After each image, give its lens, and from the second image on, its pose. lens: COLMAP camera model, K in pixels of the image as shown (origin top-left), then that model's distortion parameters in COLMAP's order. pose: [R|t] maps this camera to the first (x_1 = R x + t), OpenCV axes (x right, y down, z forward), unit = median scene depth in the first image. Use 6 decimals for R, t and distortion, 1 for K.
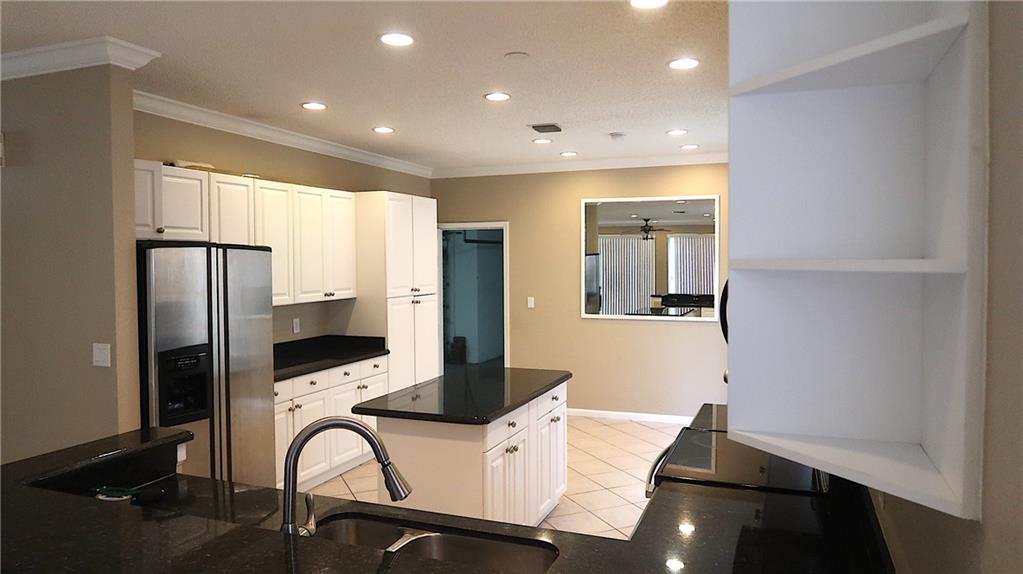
lens RADIAL K [[707.4, 0, 515.1], [0, 707.4, 283.5], [0, 0, 1]] dist [-0.024211, 0.001883]
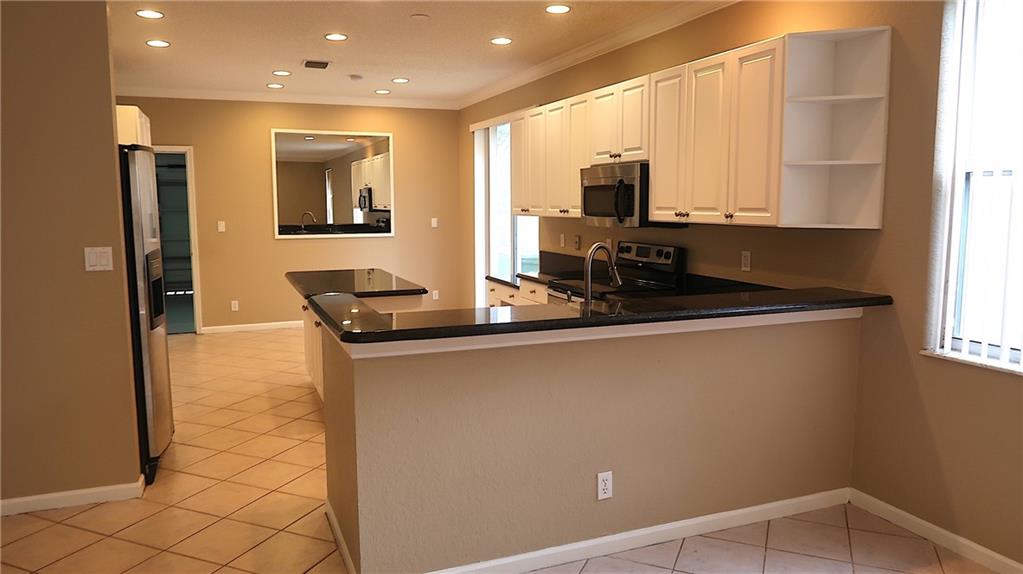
lens RADIAL K [[707.4, 0, 515.1], [0, 707.4, 283.5], [0, 0, 1]] dist [-0.024211, 0.001883]
pose [[0.722293, -0.078708, 0.687094, -0.506005], [0.024263, 0.995775, 0.088563, 0.038239], [-0.691162, -0.047297, 0.721151, -0.060895]]
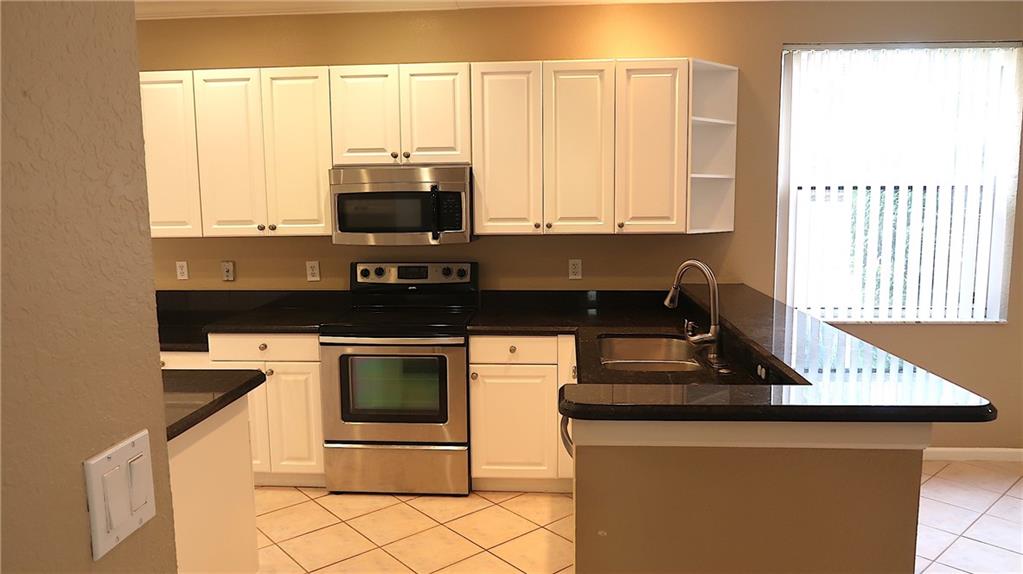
lens RADIAL K [[707.4, 0, 515.1], [0, 707.4, 283.5], [0, 0, 1]] dist [-0.024211, 0.001883]
pose [[-0.298574, -0.109180, 0.948121, -0.509828], [0.043976, 0.990806, 0.127944, 0.004182], [-0.953373, 0.079896, -0.291027, 0.562040]]
